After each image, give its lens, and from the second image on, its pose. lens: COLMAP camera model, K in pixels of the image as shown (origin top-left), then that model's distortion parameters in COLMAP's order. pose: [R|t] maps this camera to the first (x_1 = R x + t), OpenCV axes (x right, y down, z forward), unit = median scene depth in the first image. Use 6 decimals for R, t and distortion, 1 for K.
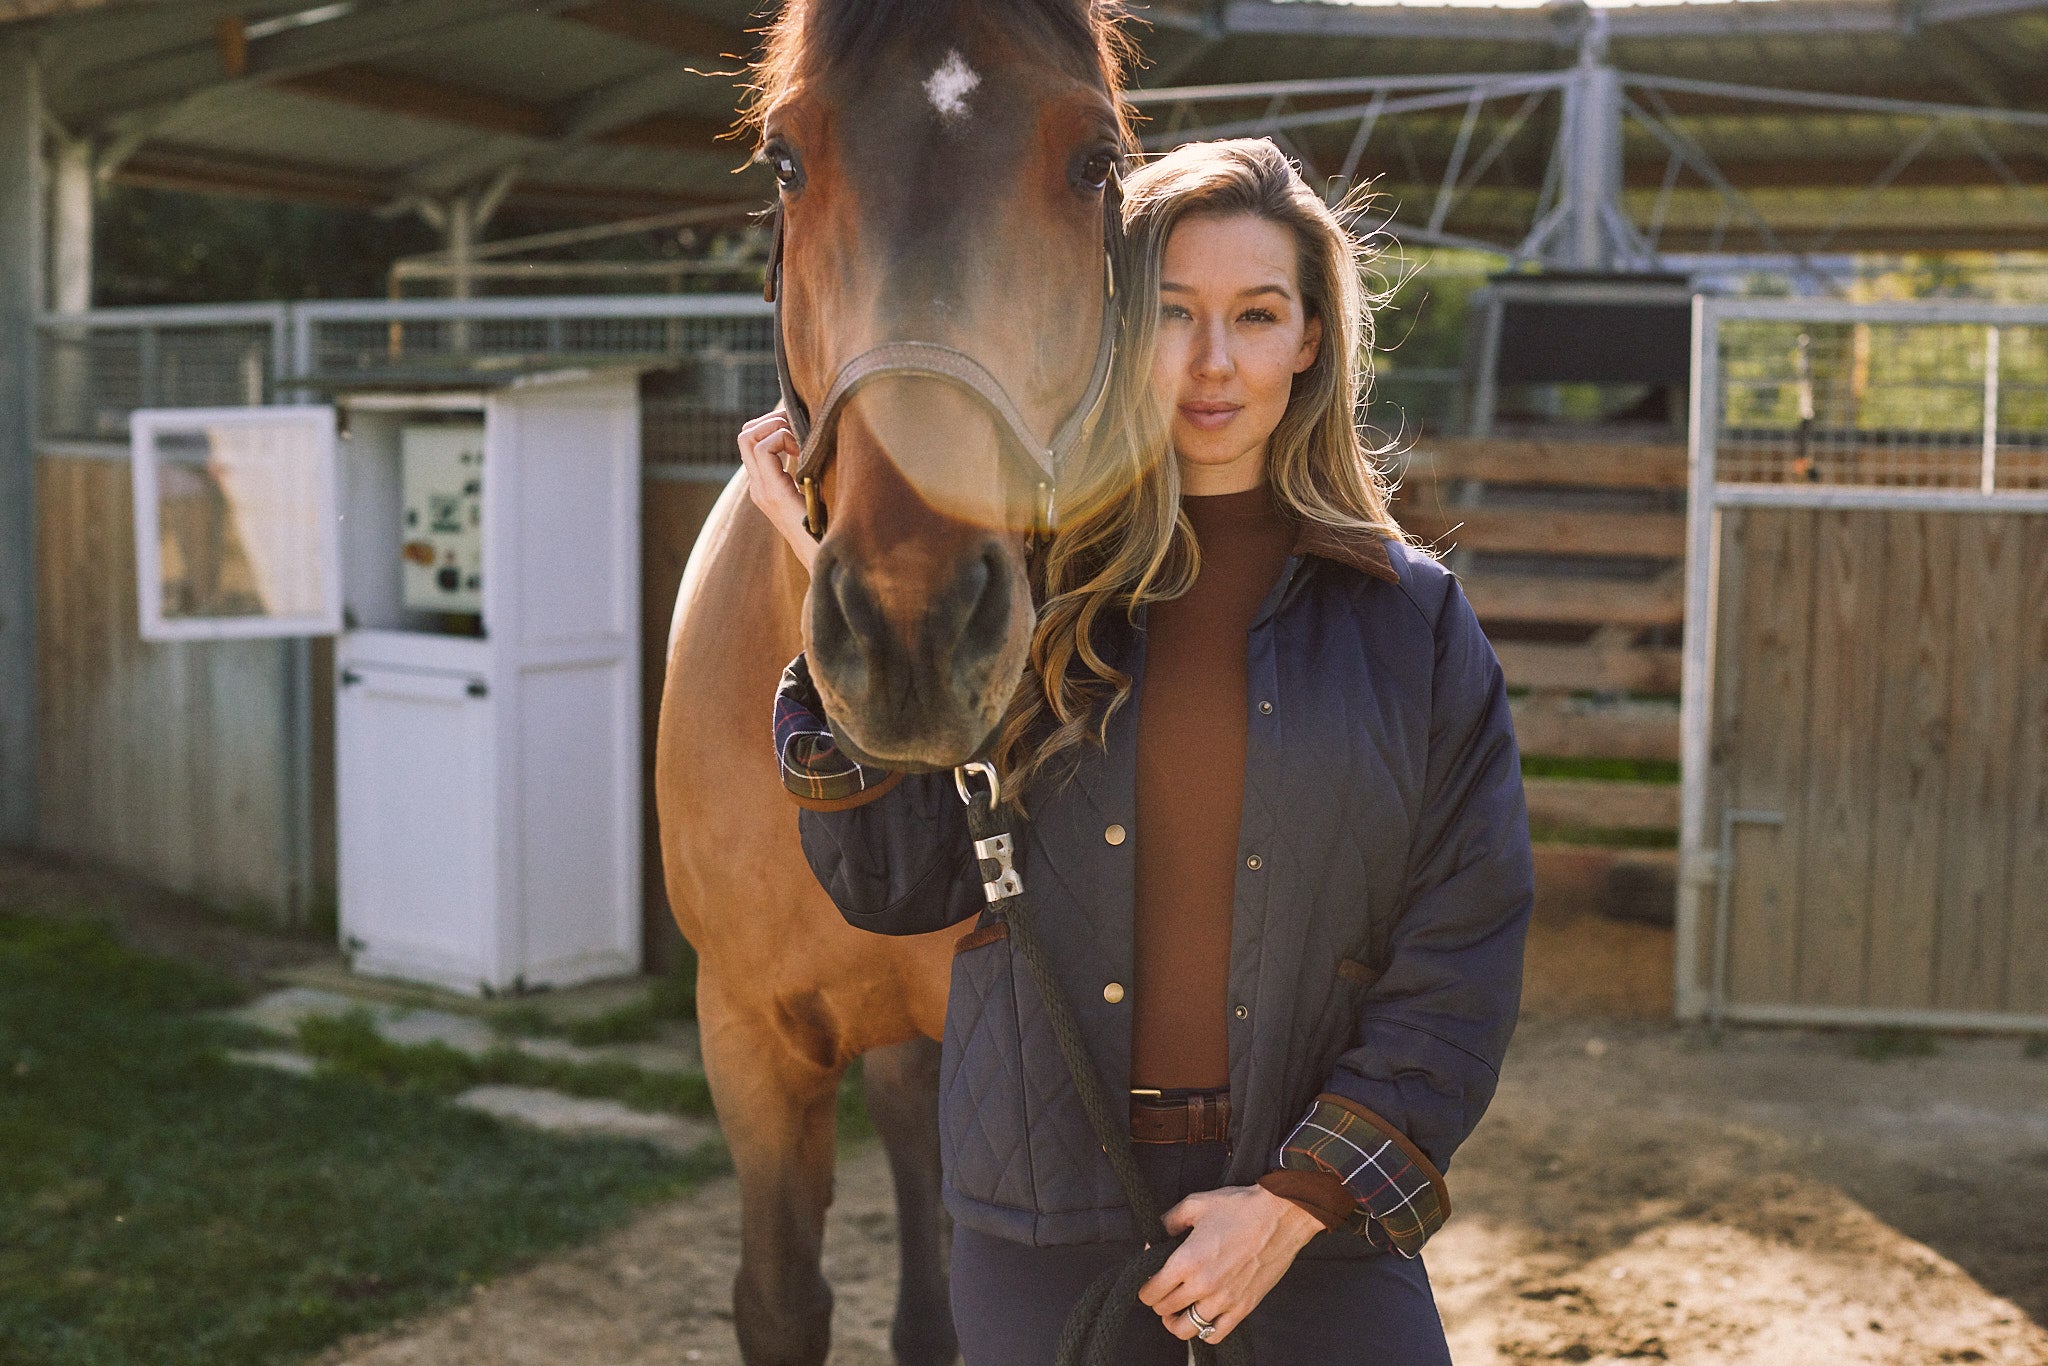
lens RADIAL K [[3002.5, 0, 1042.8], [0, 3002.5, 689.1], [0, 0, 1]] dist [-0.150748, 0.286709]
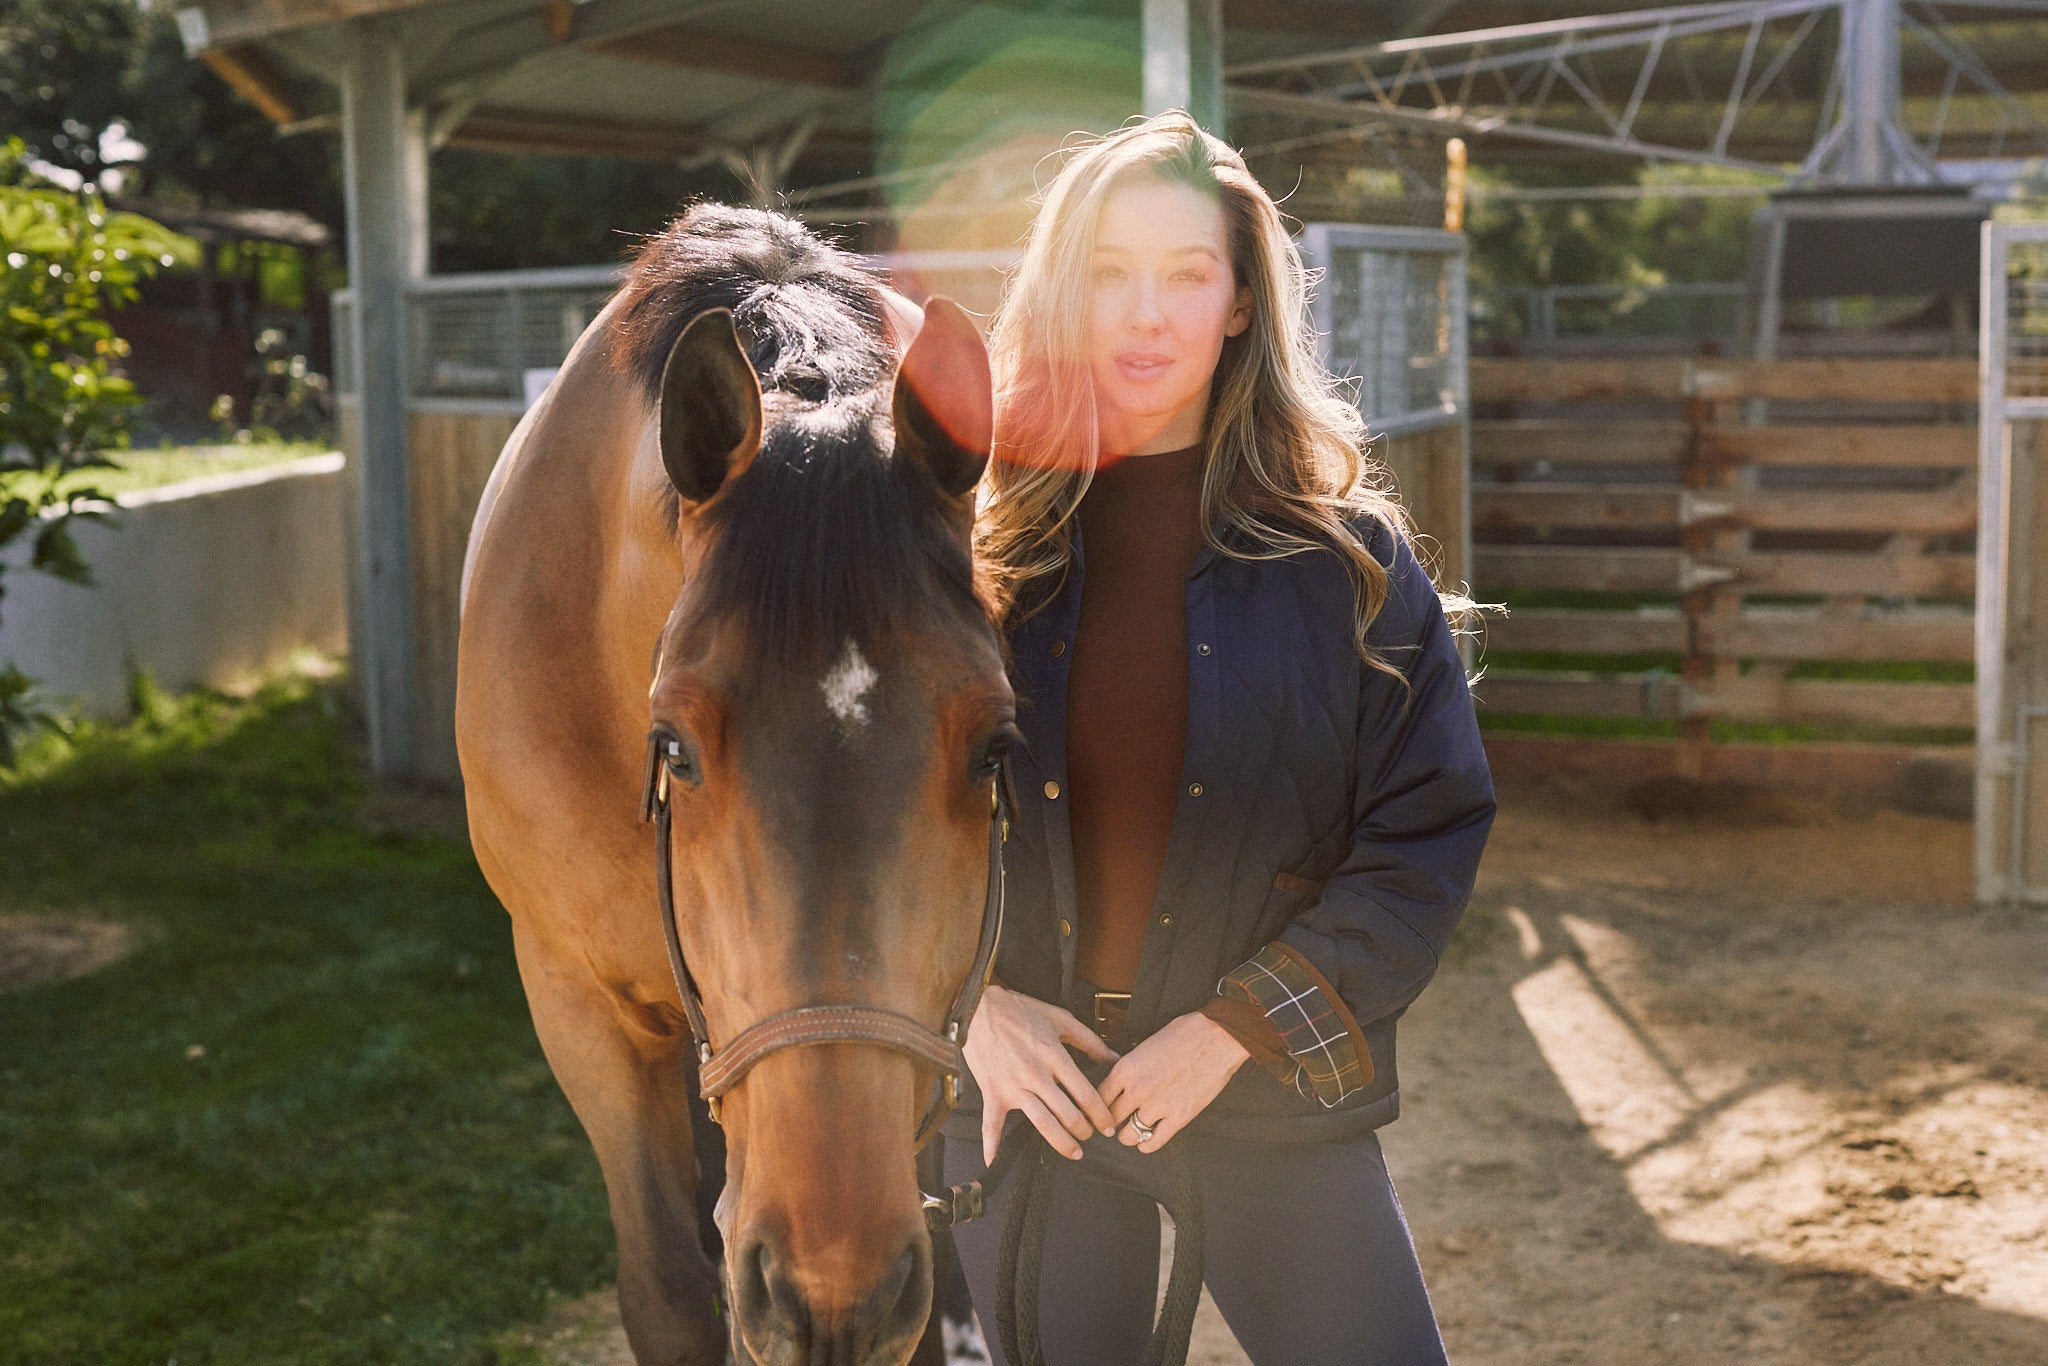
lens RADIAL K [[3002.5, 0, 1042.8], [0, 3002.5, 689.1], [0, 0, 1]] dist [-0.150748, 0.286709]
pose [[0.995770, -0.021221, -0.089401, -0.023743], [0.023536, 0.999412, 0.024918, 0.000307], [0.088820, -0.026917, 0.995684, -0.083960]]
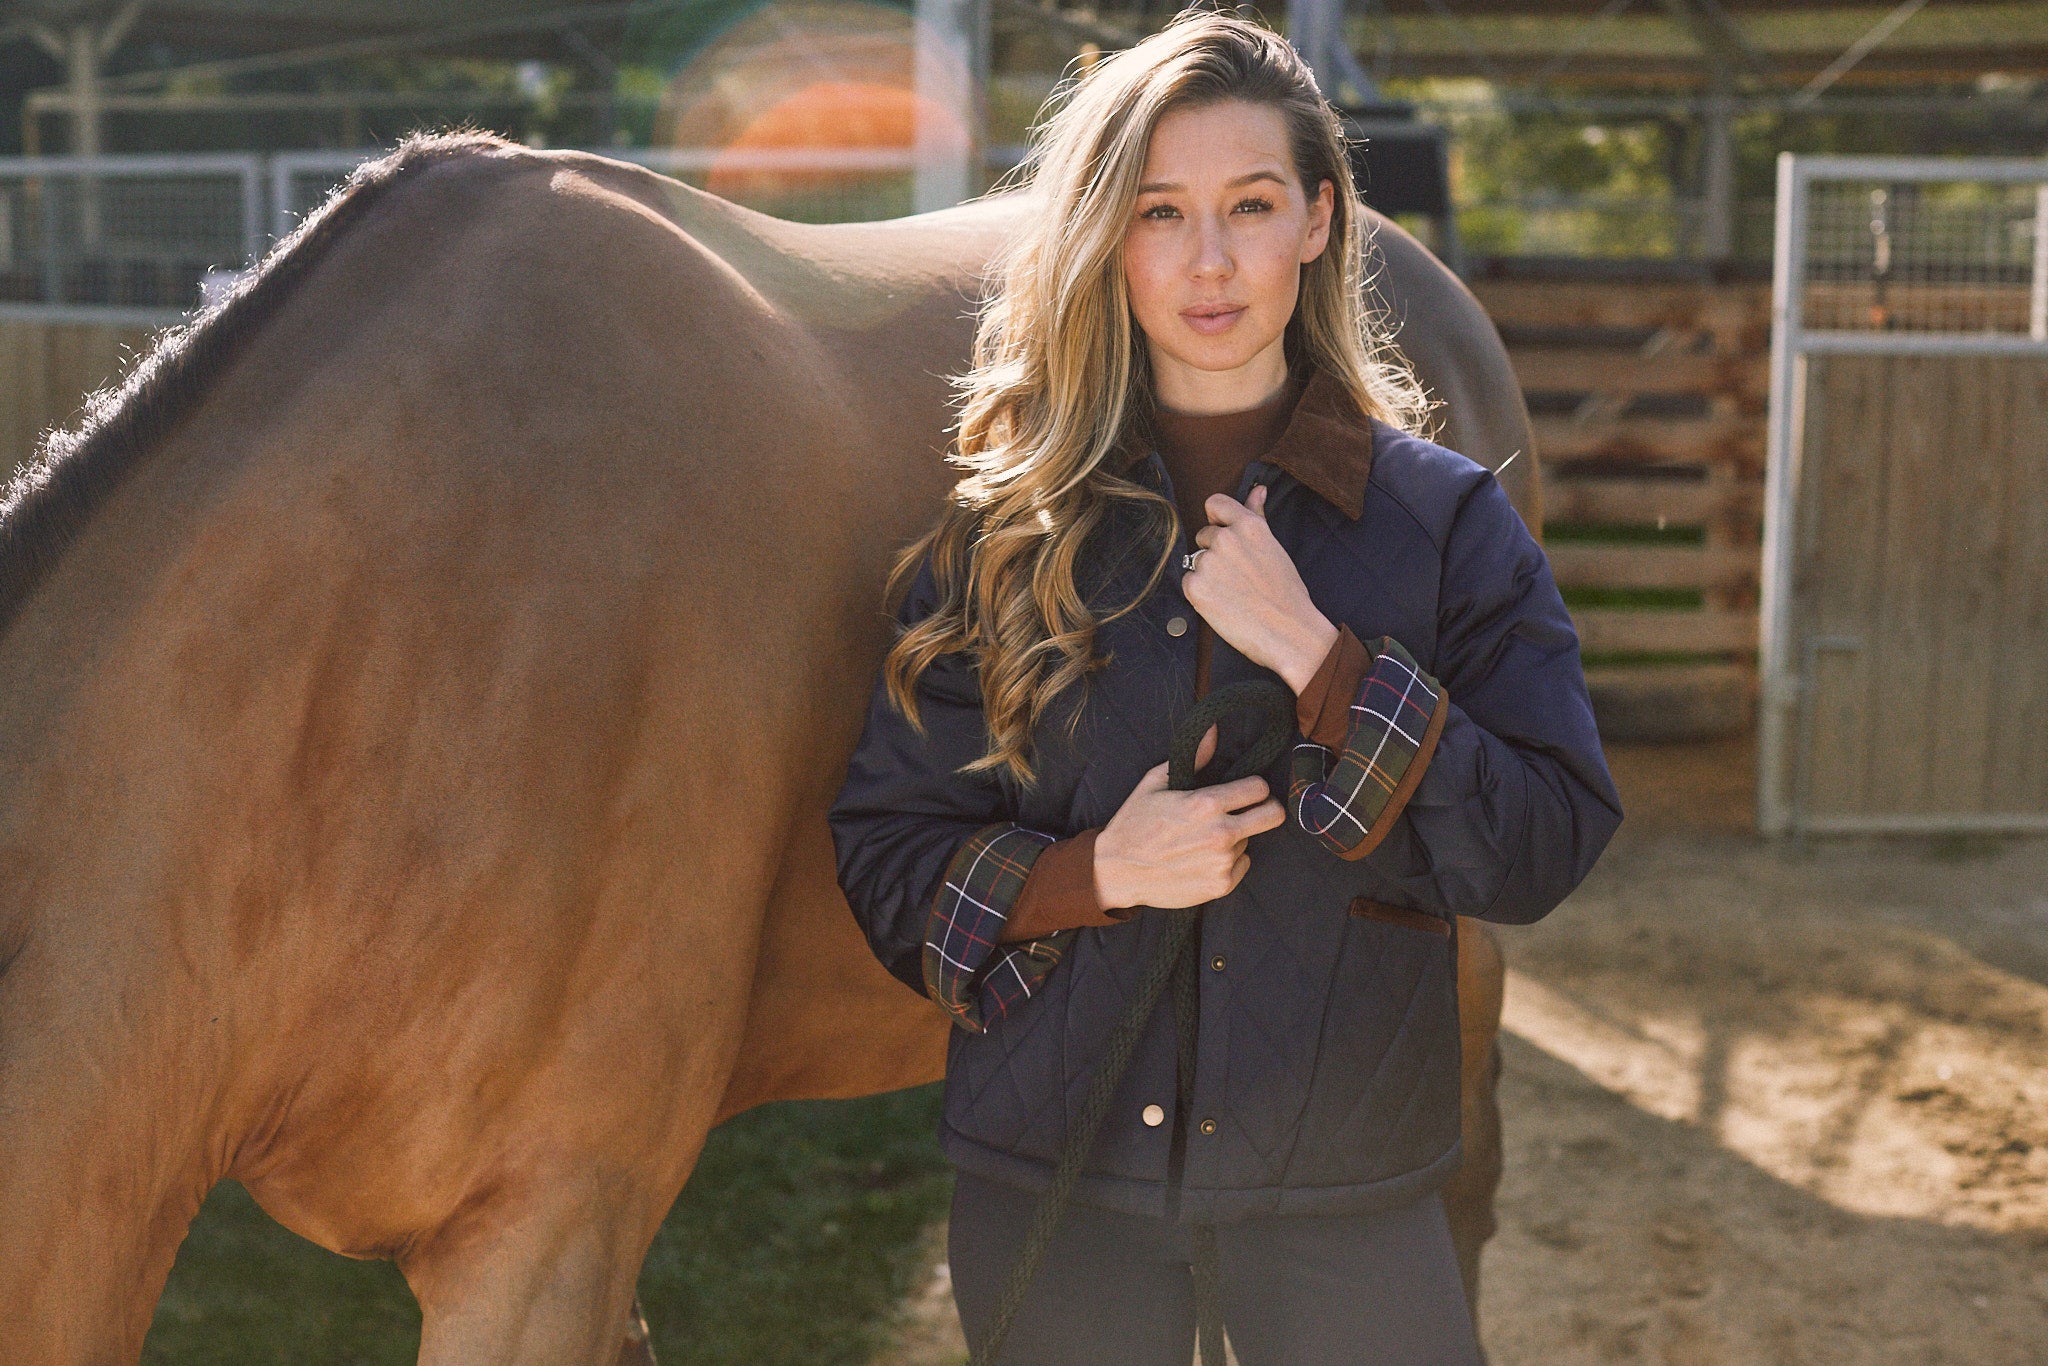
lens RADIAL K [[3002.5, 0, 1042.8], [0, 3002.5, 689.1], [0, 0, 1]] dist [-0.150748, 0.286709]
pose [[0.975350, -0.039325, 0.217132, -0.274049], [0.025865, 0.997583, 0.064491, -0.017164], [-0.219144, -0.057285, 0.974009, 0.017117]]
